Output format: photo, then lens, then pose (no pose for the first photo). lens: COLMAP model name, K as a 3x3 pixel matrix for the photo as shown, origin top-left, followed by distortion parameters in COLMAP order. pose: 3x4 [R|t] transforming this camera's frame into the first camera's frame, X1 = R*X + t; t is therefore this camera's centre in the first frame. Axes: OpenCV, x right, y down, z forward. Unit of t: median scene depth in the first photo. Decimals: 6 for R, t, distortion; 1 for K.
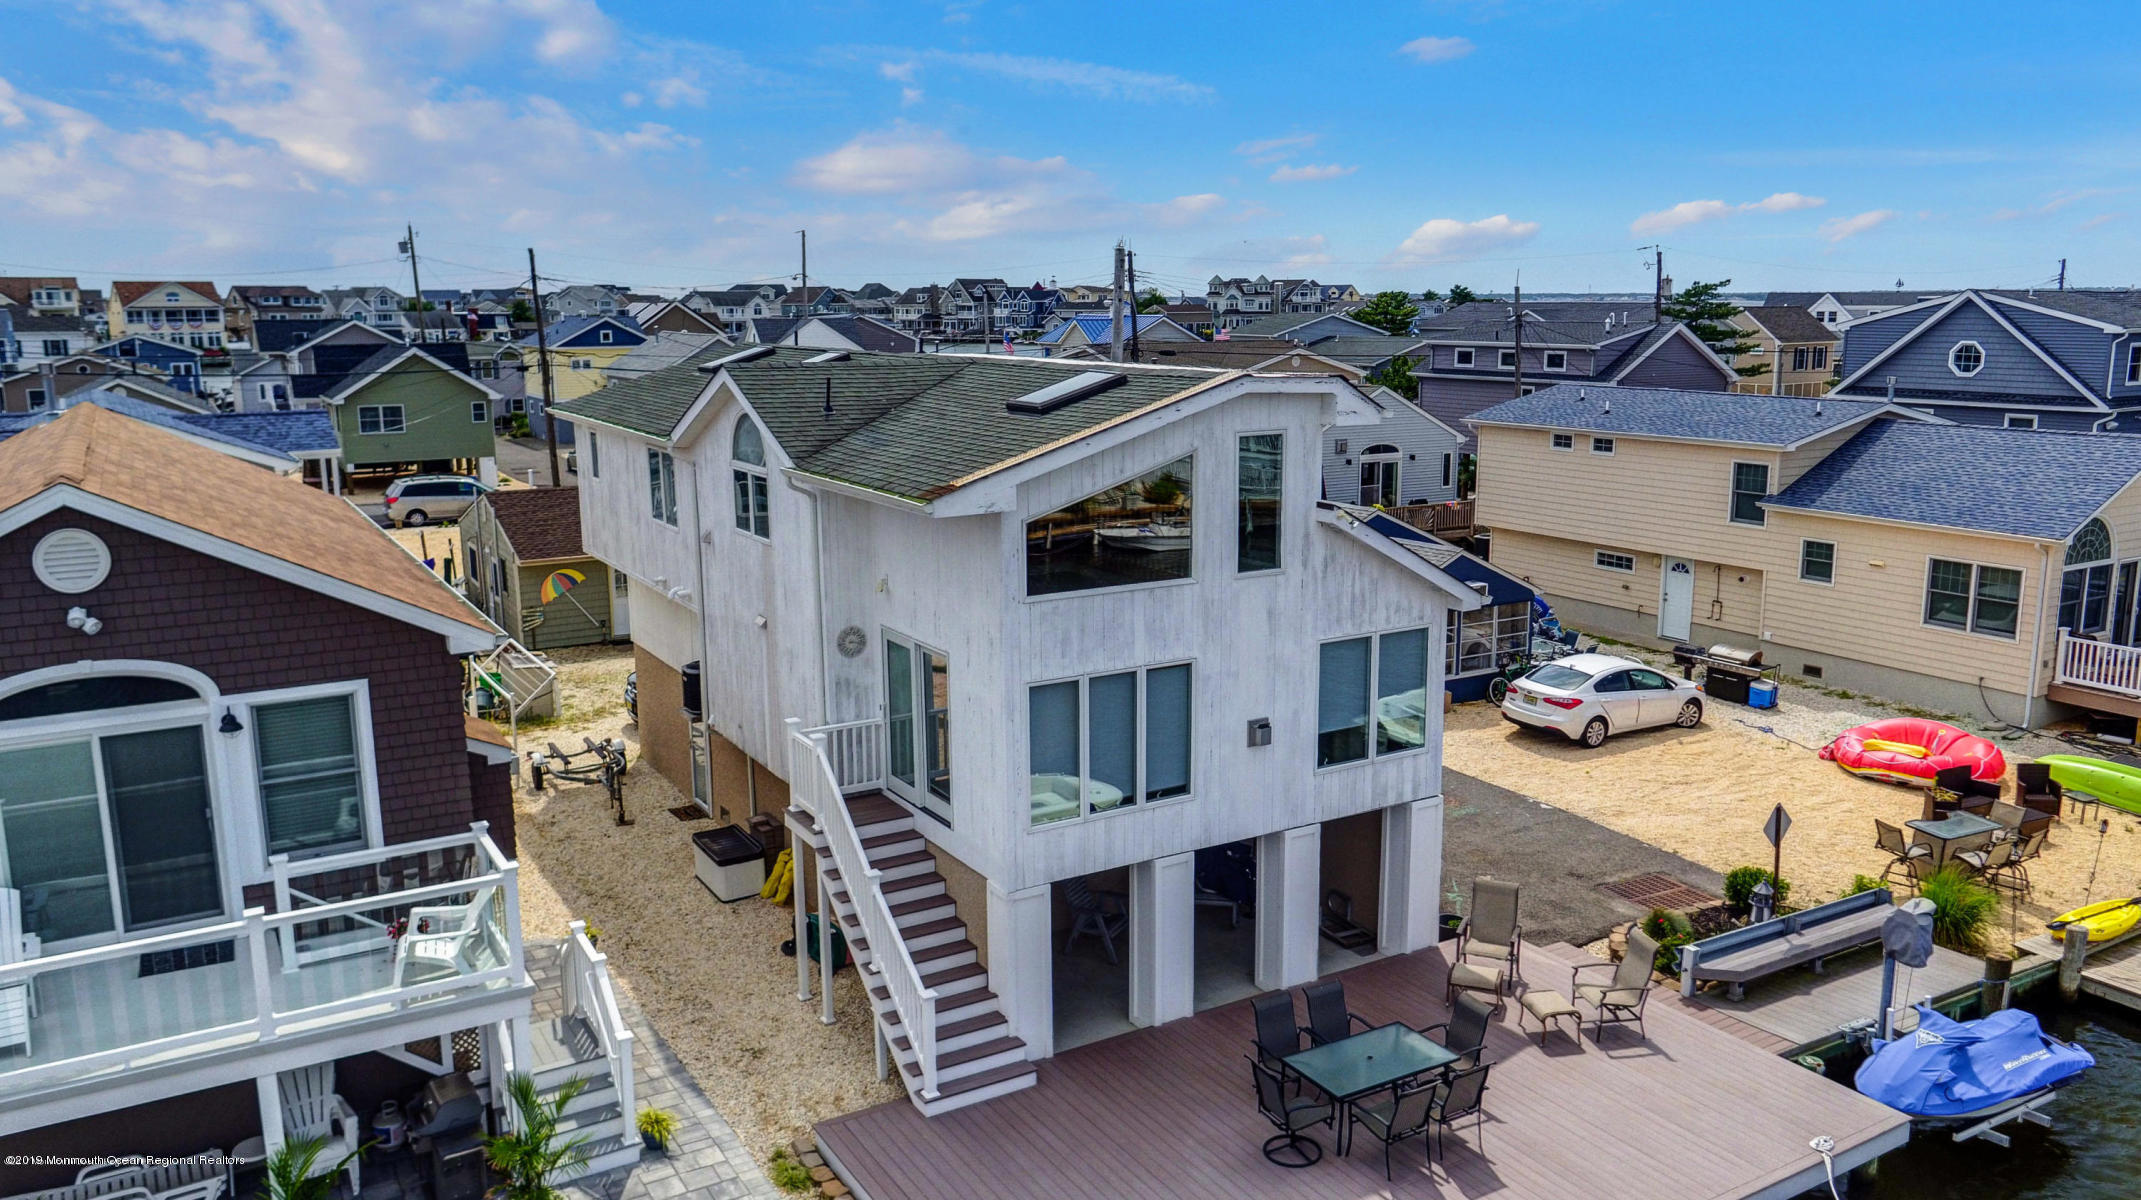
lens RADIAL K [[1550.6, 0, 1074.0], [0, 1550.6, 595.0], [0, 0, 1]] dist [0.007331, -0.002905]
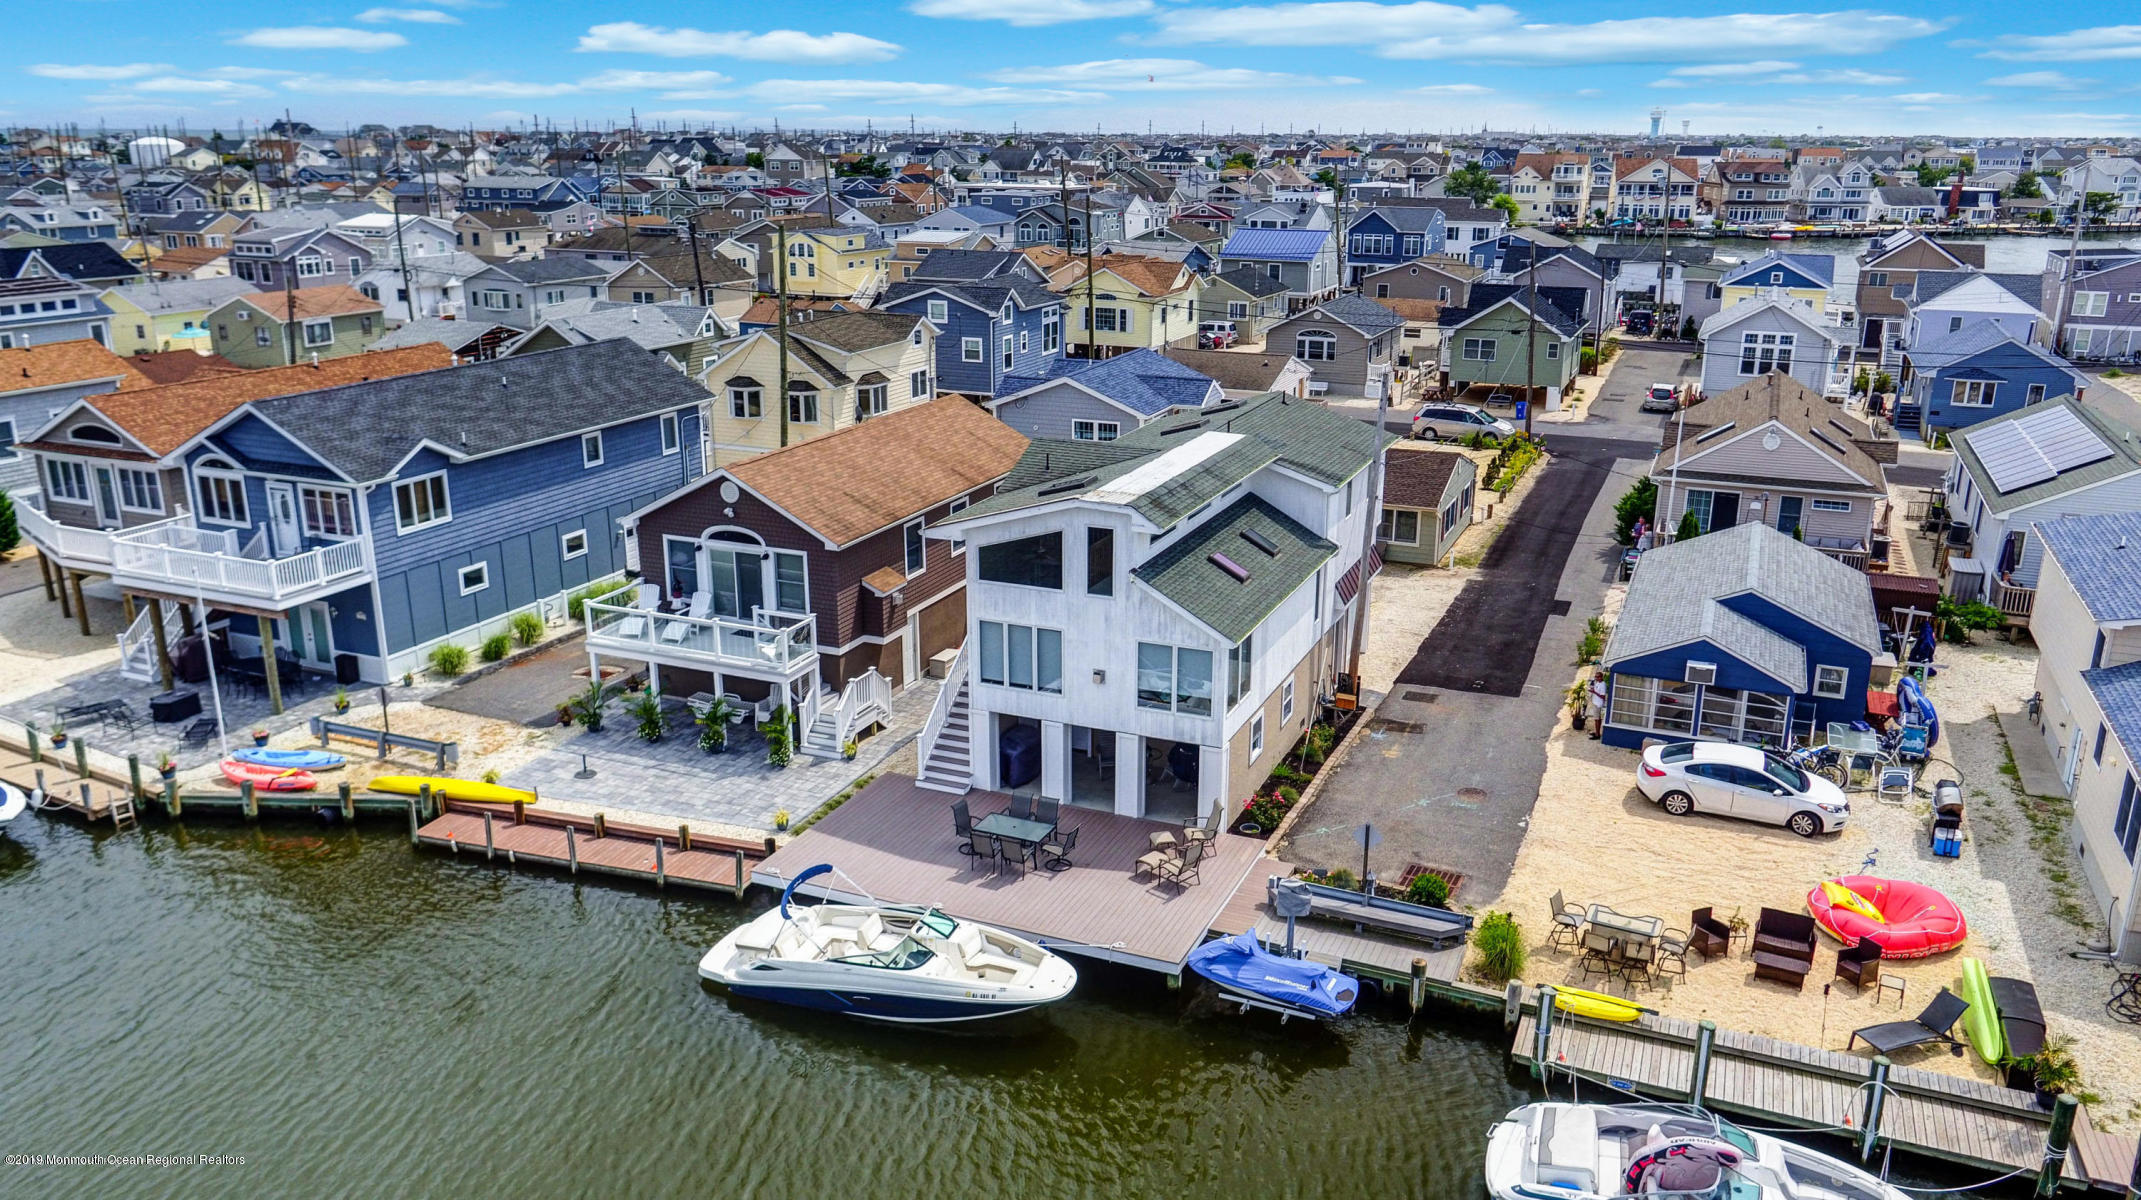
lens RADIAL K [[1526.1, 0, 1100.1], [0, 1526.1, 602.0], [0, 0, 1]] dist [0.007390, -0.004413]
pose [[0.592903, 0.242538, -0.767881, 1.494197], [-0.158643, 0.970058, 0.183904, -0.338152], [0.789492, 0.012782, 0.613627, -0.167236]]
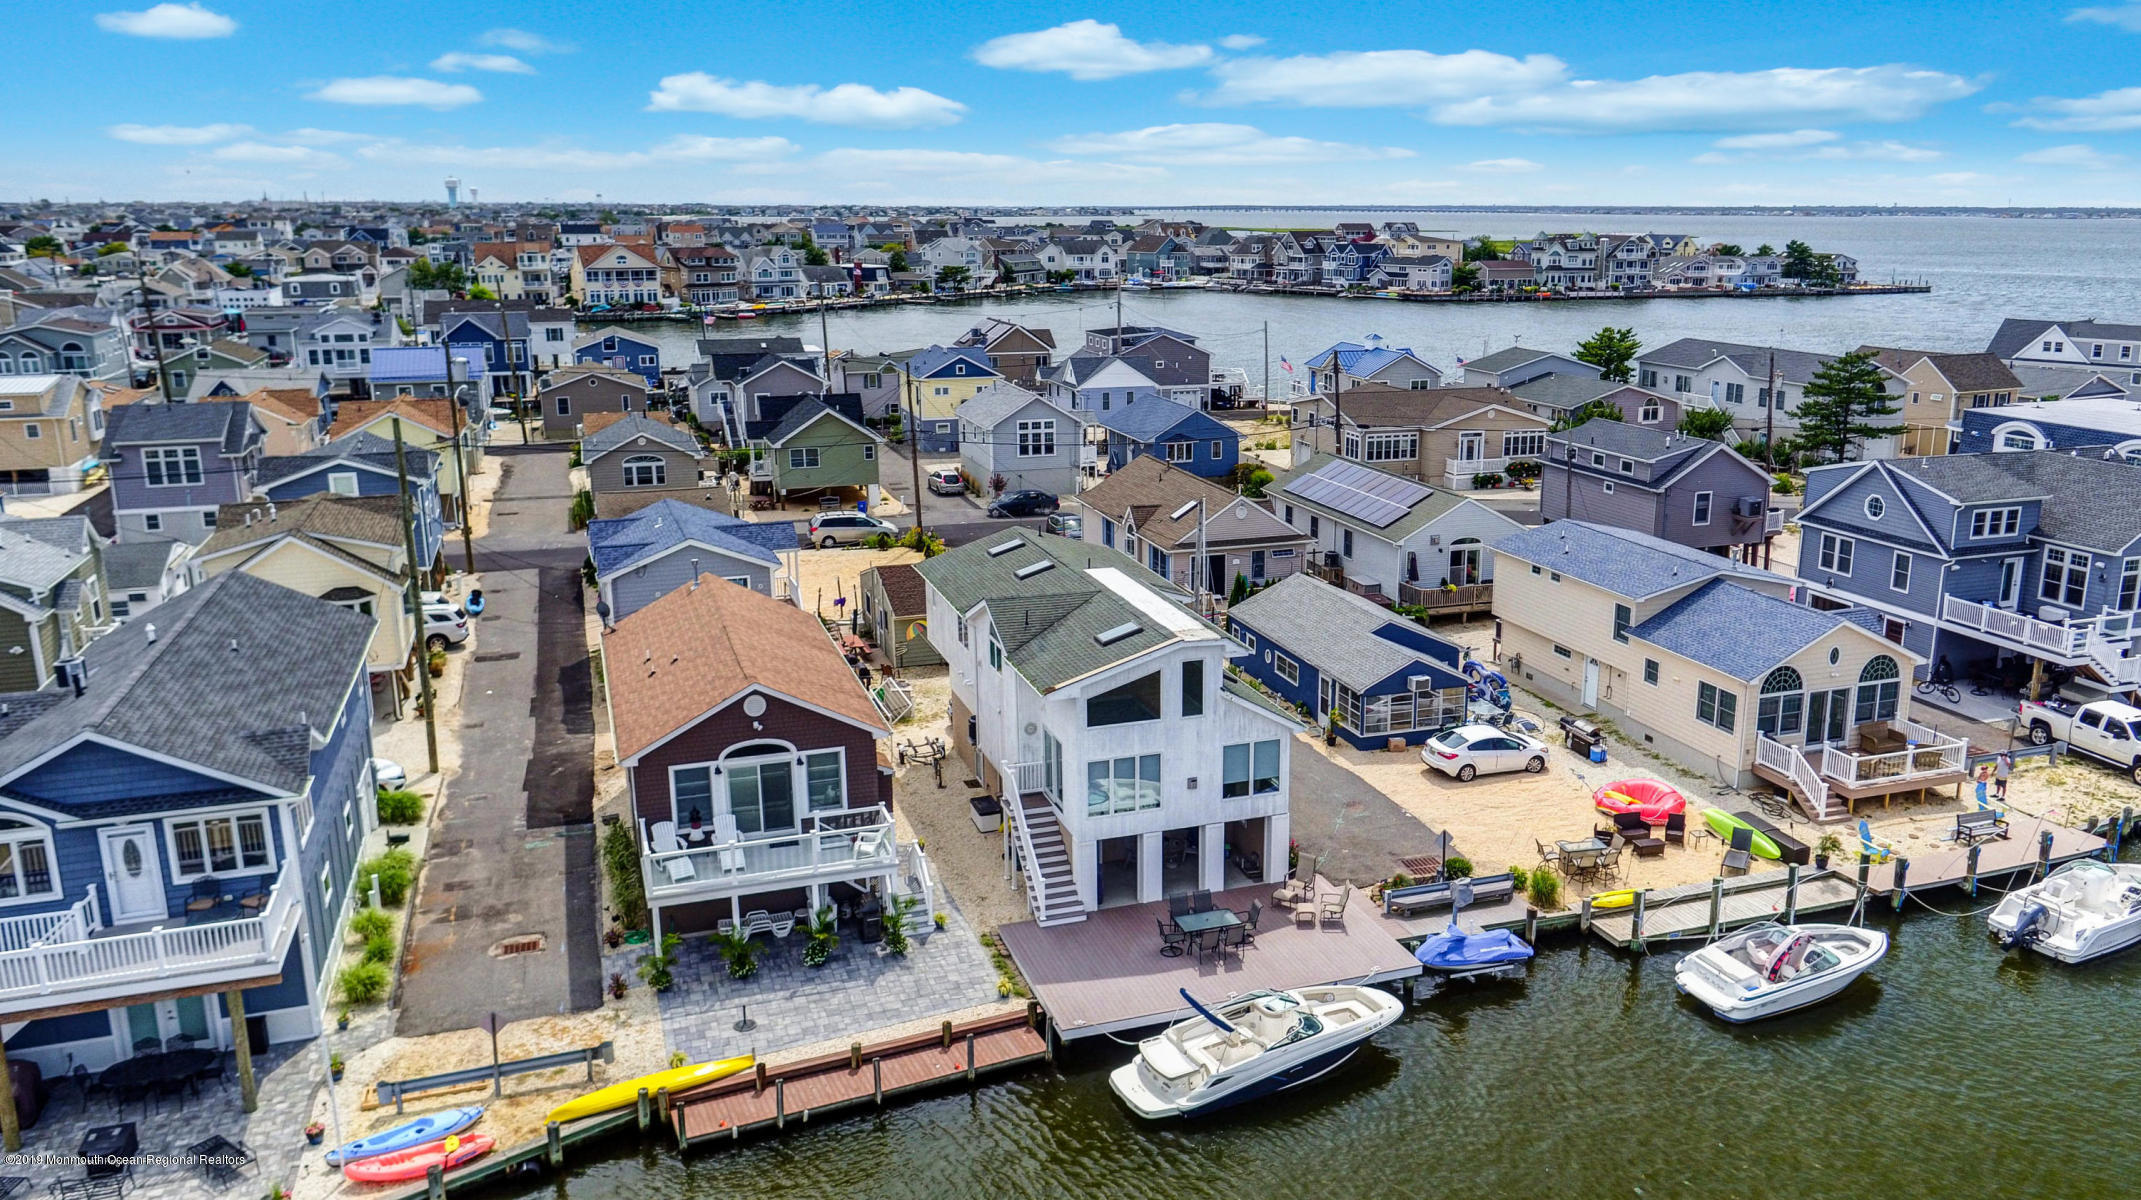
lens RADIAL K [[1540.1, 0, 1123.7], [0, 1540.1, 551.4], [0, 0, 1]] dist [0.005726, -0.007227]
pose [[0.981138, 0.050694, -0.186542, 0.416057], [-0.045030, 0.998390, 0.034480, -0.327361], [0.187989, -0.025430, 0.981842, -1.262890]]
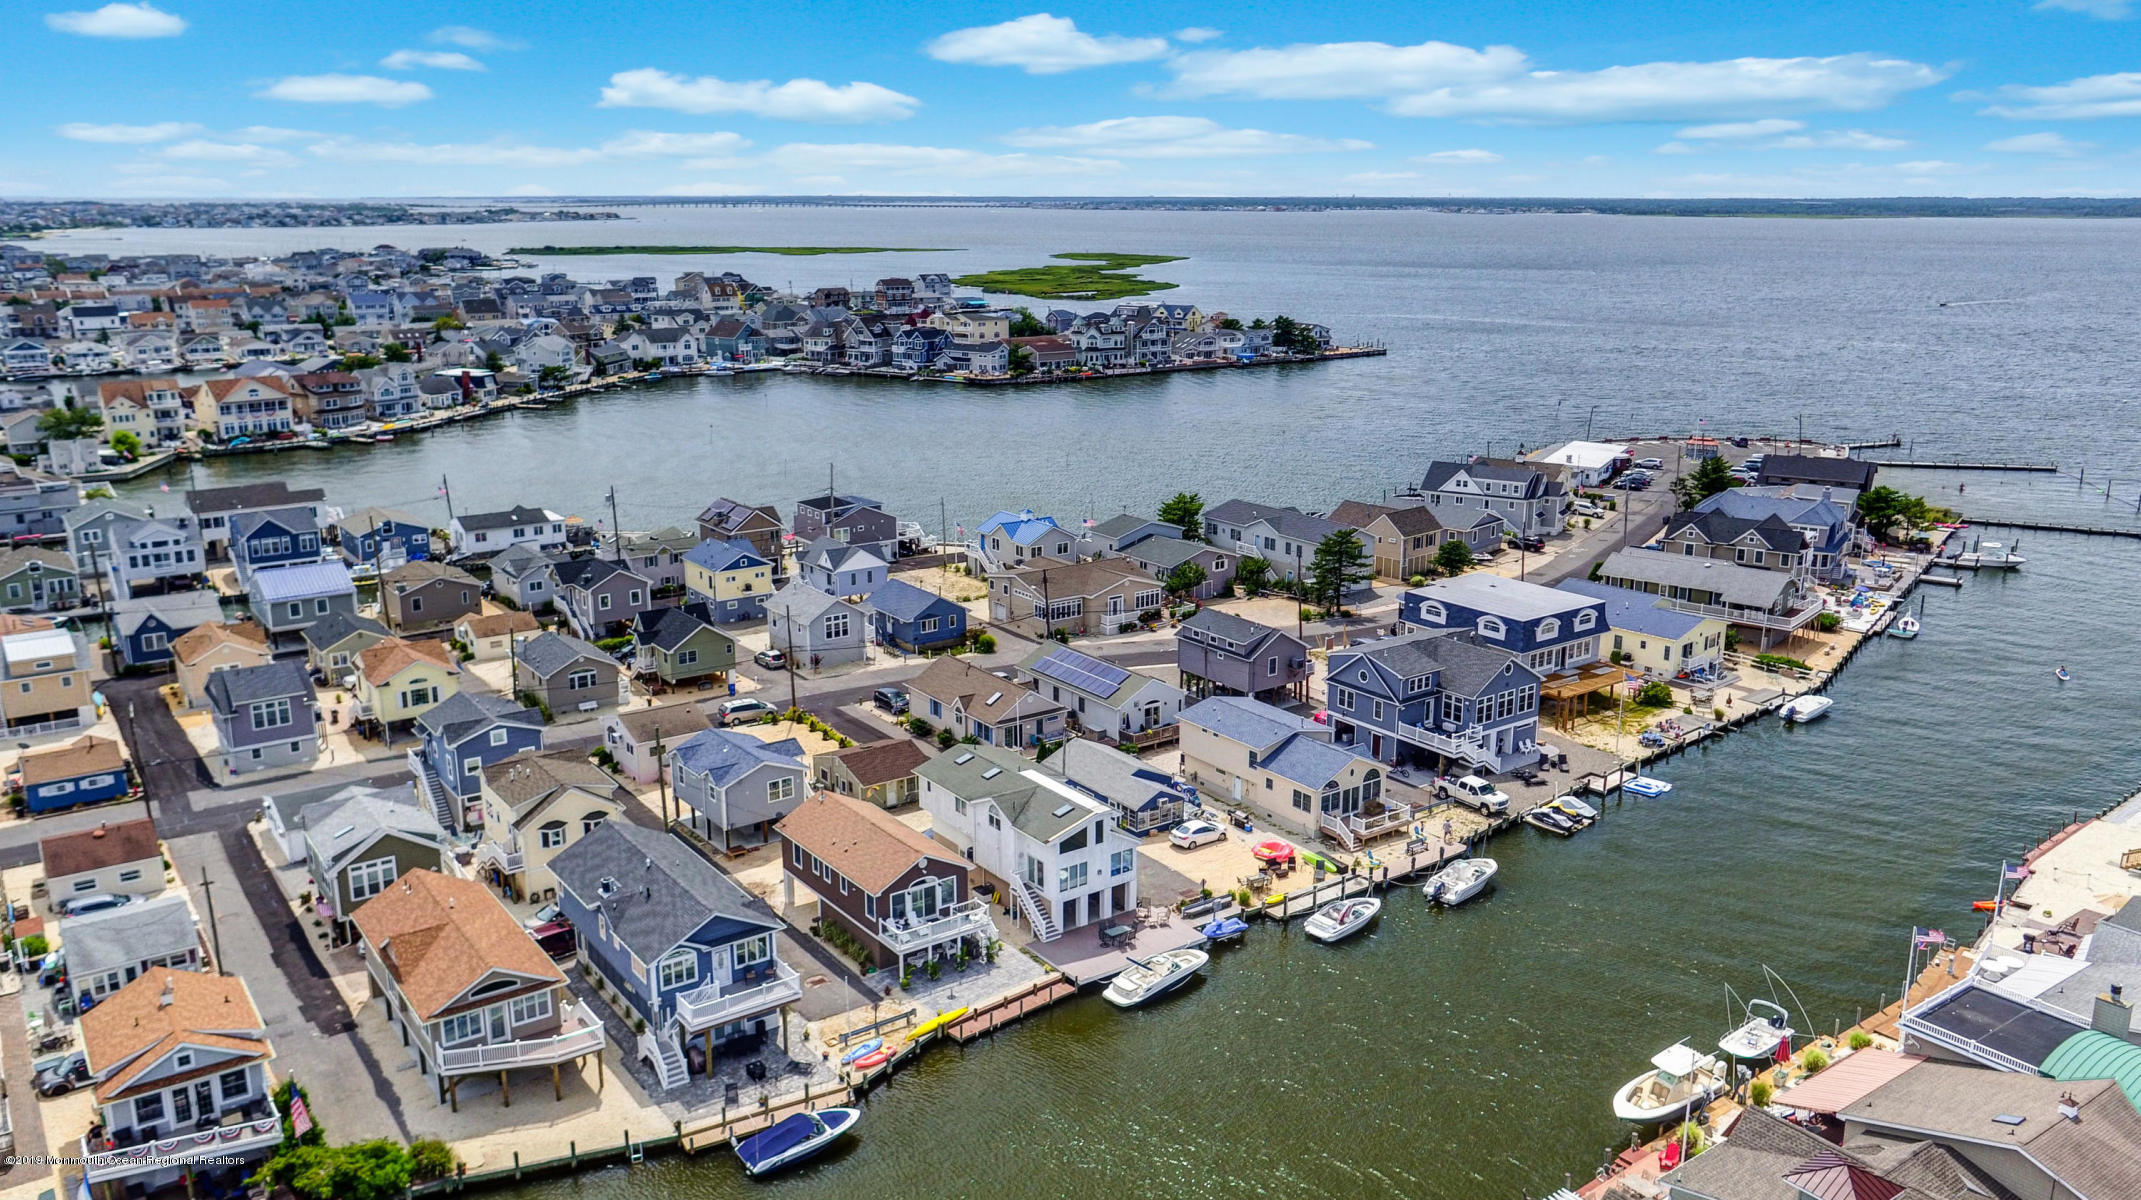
lens RADIAL K [[1566.1, 0, 1070.5], [0, 1566.1, 600.0], [0, 0, 1]] dist [0.006552, 0.000764]
pose [[0.996239, -0.016922, 0.084976, -0.406151], [0.012176, 0.998353, 0.056068, -1.102990], [-0.085785, -0.054823, 0.994804, -4.133547]]
